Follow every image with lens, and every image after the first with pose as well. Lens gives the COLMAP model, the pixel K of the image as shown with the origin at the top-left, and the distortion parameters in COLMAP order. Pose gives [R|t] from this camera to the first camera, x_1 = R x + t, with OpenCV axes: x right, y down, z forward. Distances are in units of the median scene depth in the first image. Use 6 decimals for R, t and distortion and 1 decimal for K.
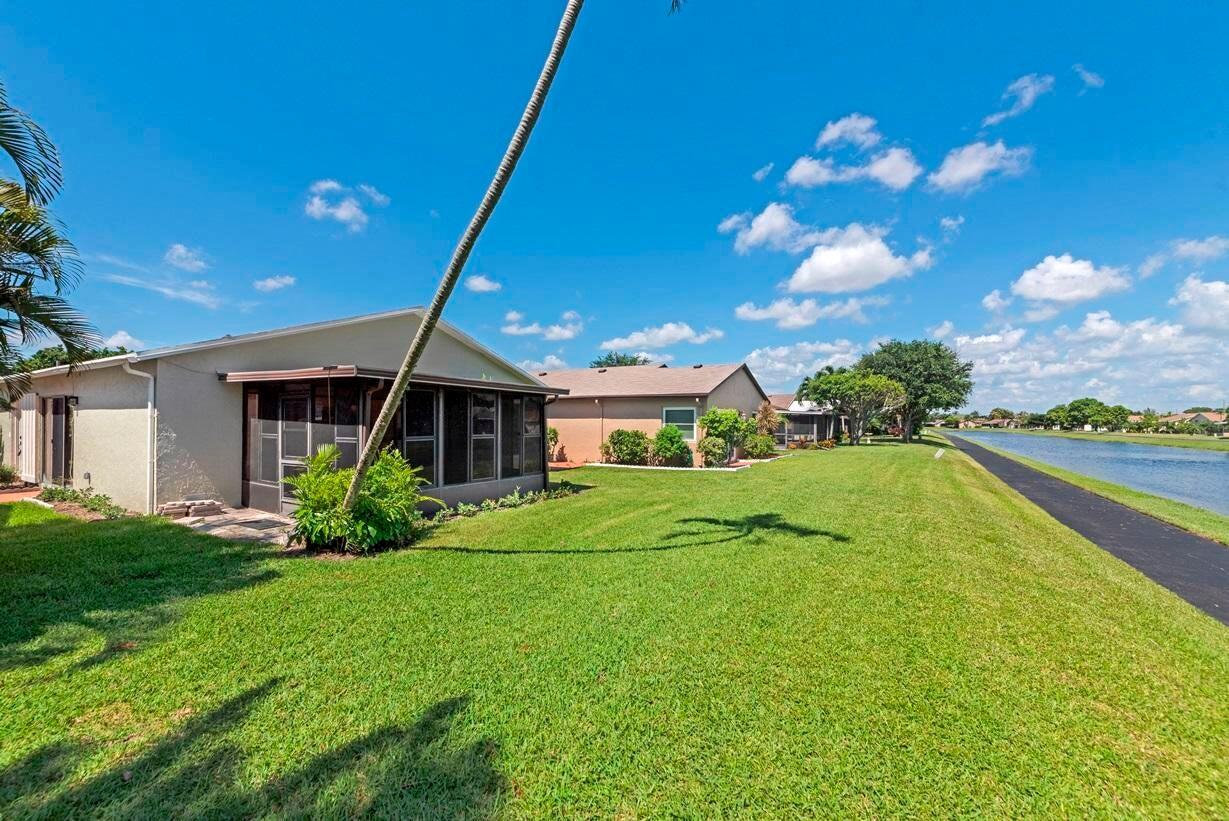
lens RADIAL K [[499.2, 0, 616.2], [0, 499.2, 420.9], [0, 0, 1]] dist [-0.001220, -0.000003]
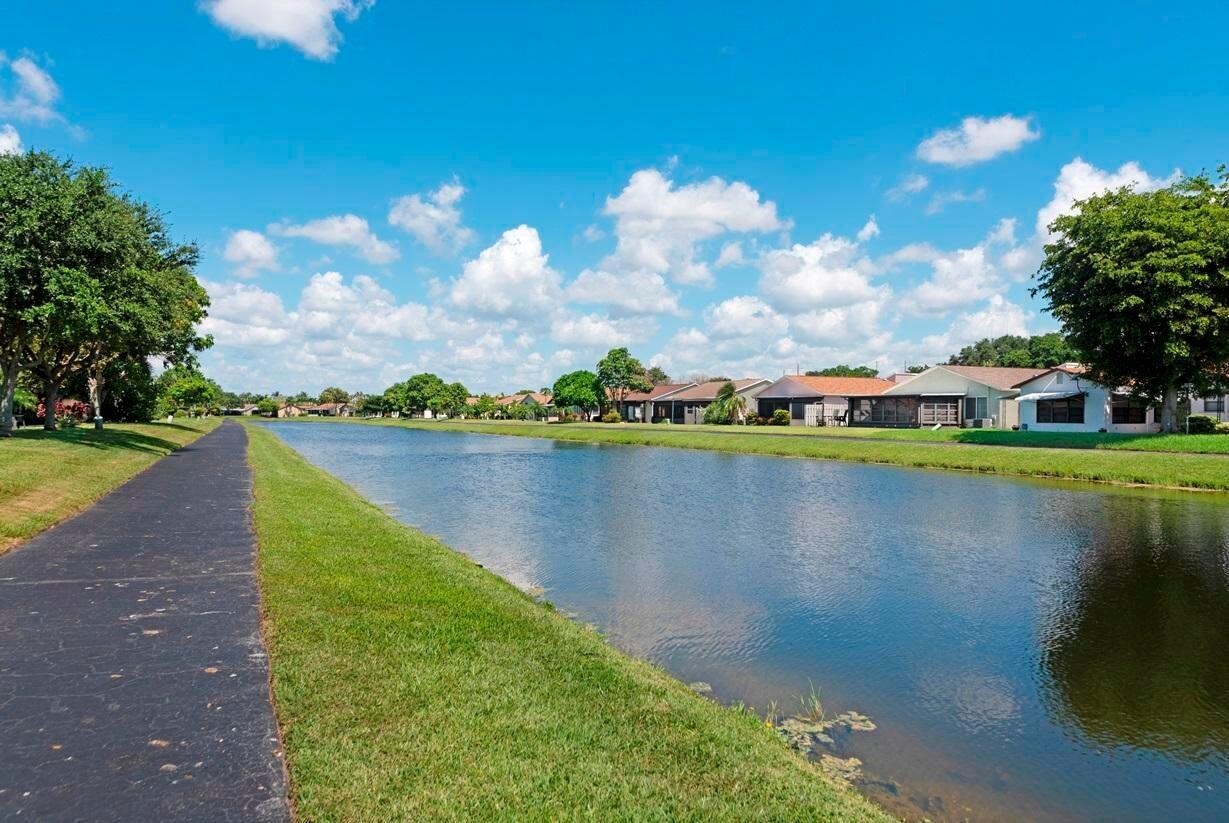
lens RADIAL K [[848.3, 0, 617.7], [0, 848.3, 418.1], [0, 0, 1]] dist [-0.002757, -0.001101]
pose [[0.562611, -0.009712, 0.826665, 0.079179], [-0.000114, 0.999930, 0.011826, 0.005299], [-0.826722, -0.006748, 0.562571, 0.074154]]
